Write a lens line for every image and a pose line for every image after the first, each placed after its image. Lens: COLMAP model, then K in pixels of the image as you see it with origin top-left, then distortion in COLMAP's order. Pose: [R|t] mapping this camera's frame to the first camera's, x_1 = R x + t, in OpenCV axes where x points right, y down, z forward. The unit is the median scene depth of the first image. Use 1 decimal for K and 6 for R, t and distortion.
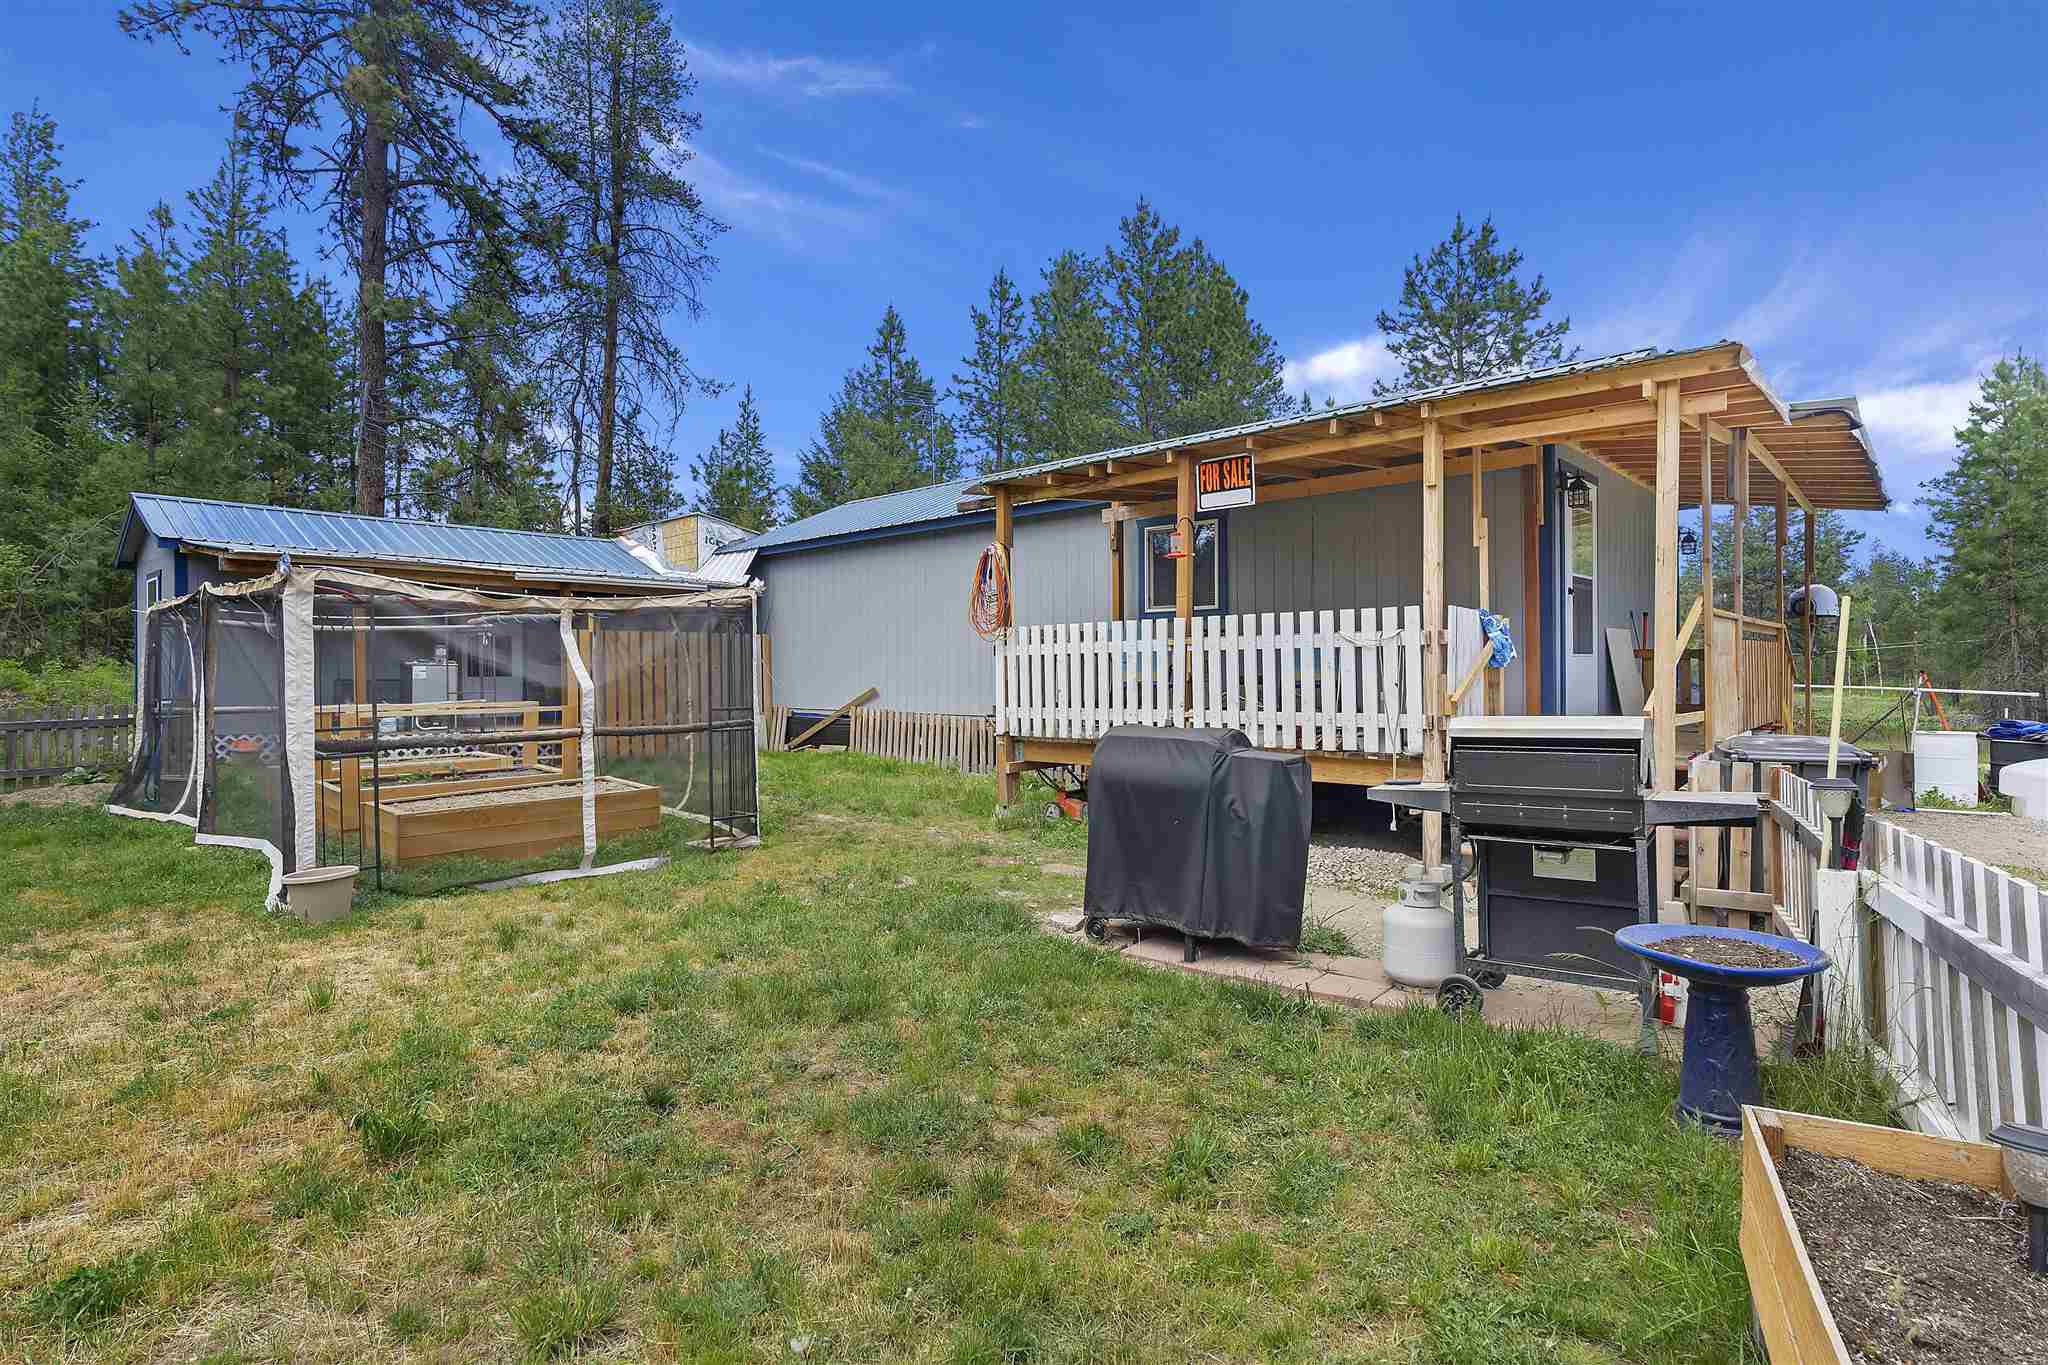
lens RADIAL K [[984.2, 0, 1024.0], [0, 984.2, 682.5], [0, 0, 1]] dist [-0.001434, 0.000527]
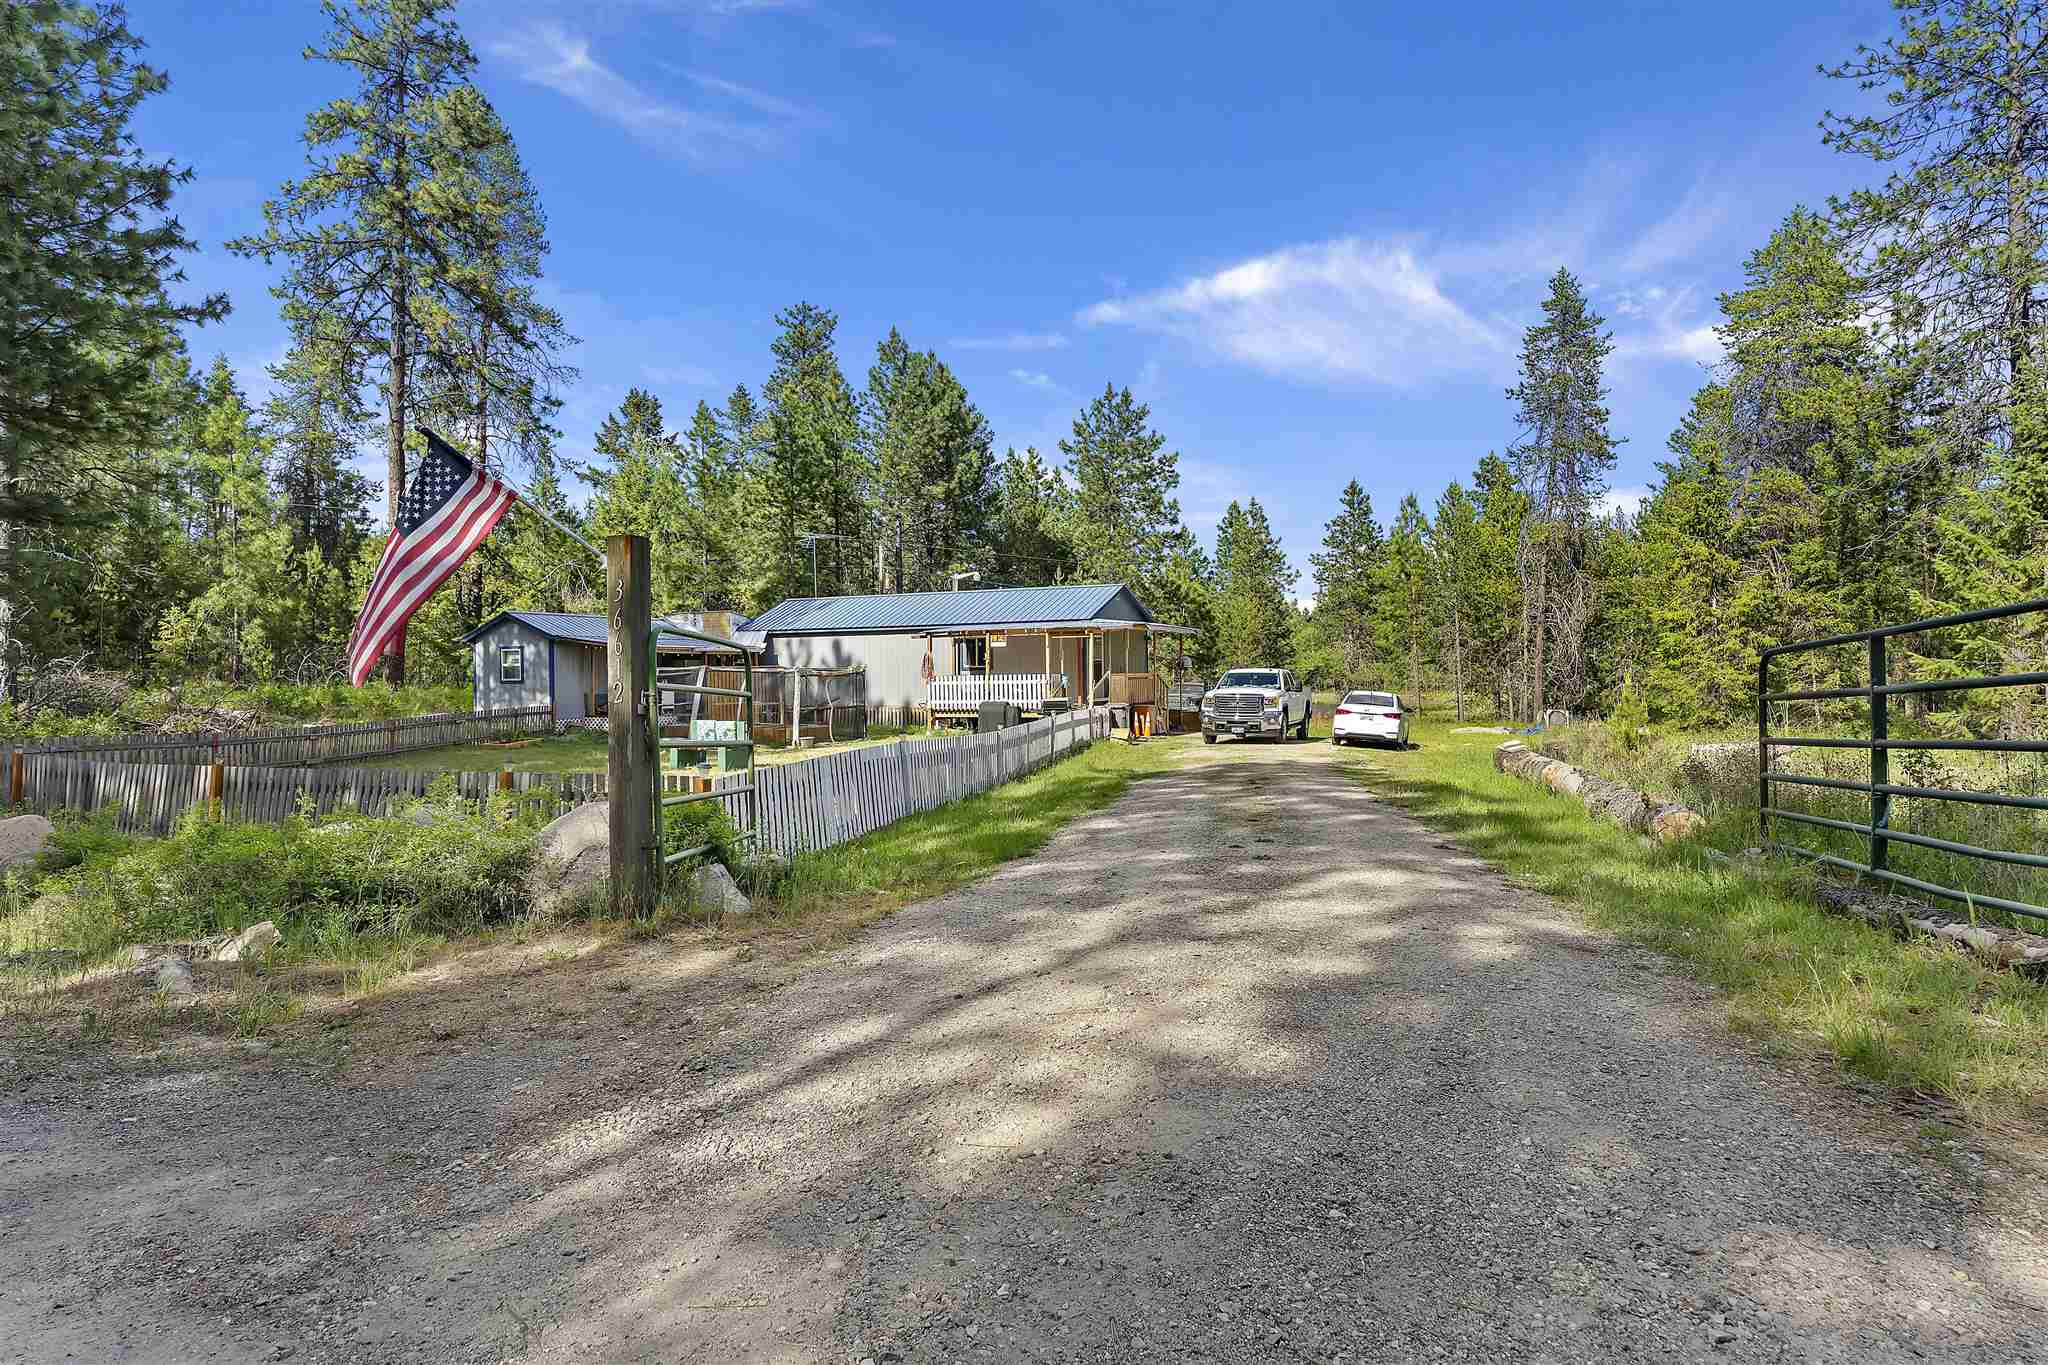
lens RADIAL K [[1177.5, 0, 1024.0], [0, 1177.5, 682.5], [0, 0, 1]] dist [0.000910, -0.000200]
pose [[0.958758, -0.006407, 0.284152, -0.277605], [0.008407, 0.999948, -0.005820, -0.002811], [-0.284100, 0.007969, 0.958762, -0.943719]]
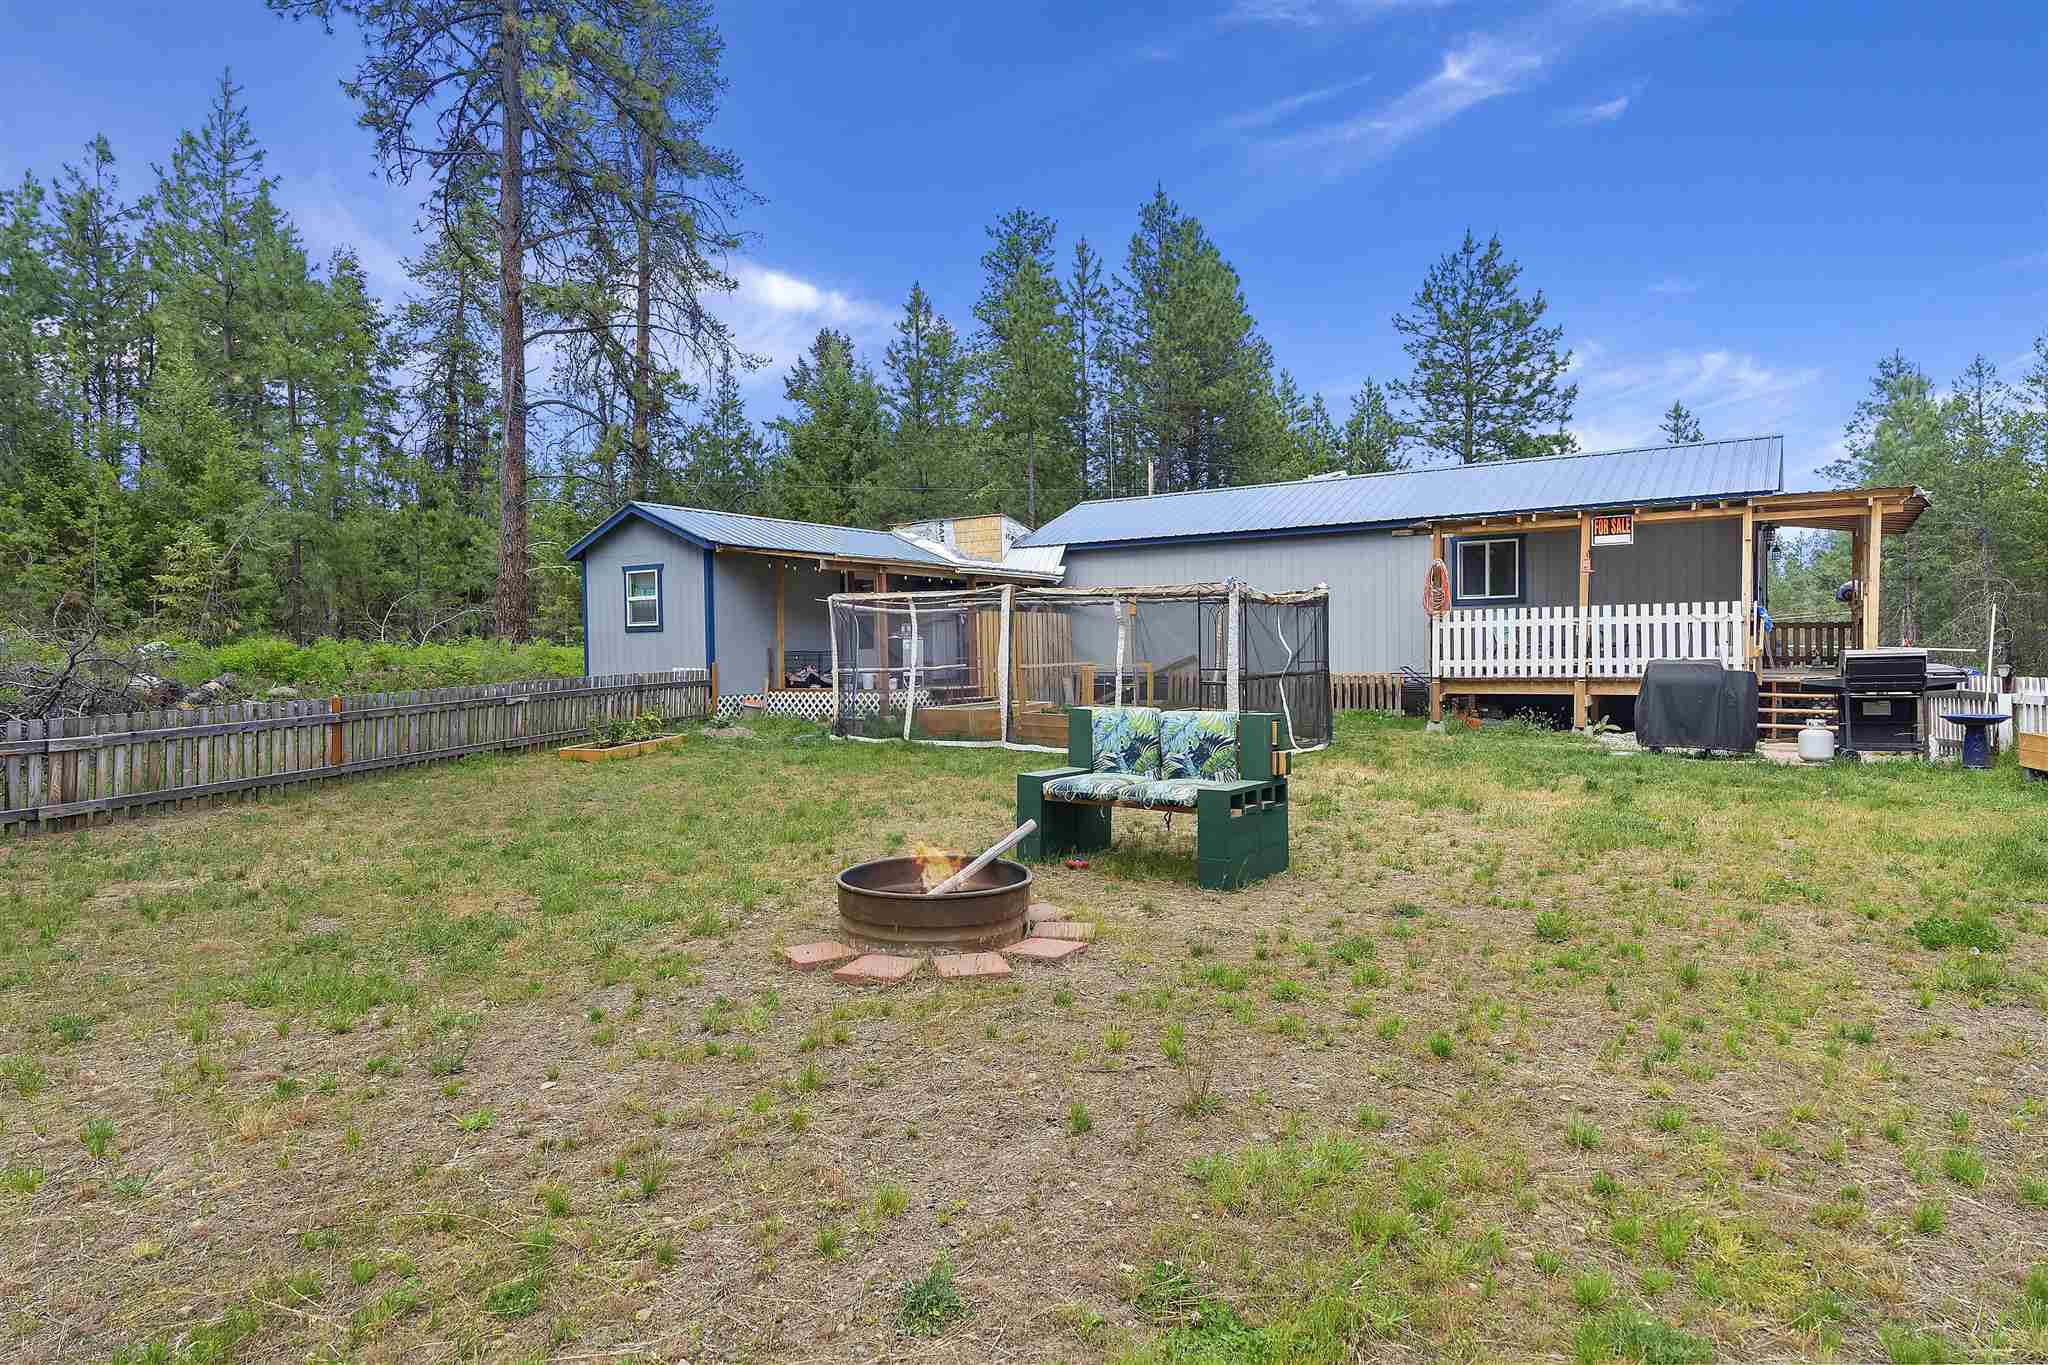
lens RADIAL K [[1124.0, 0, 1024.0], [0, 1124.0, 682.5], [0, 0, 1]] dist [-0.004288, -0.001812]
pose [[0.989450, -0.011094, 0.144448, -0.317942], [0.008778, 0.999823, 0.016660, 0.008087], [-0.144607, -0.015216, 0.989372, -0.238067]]
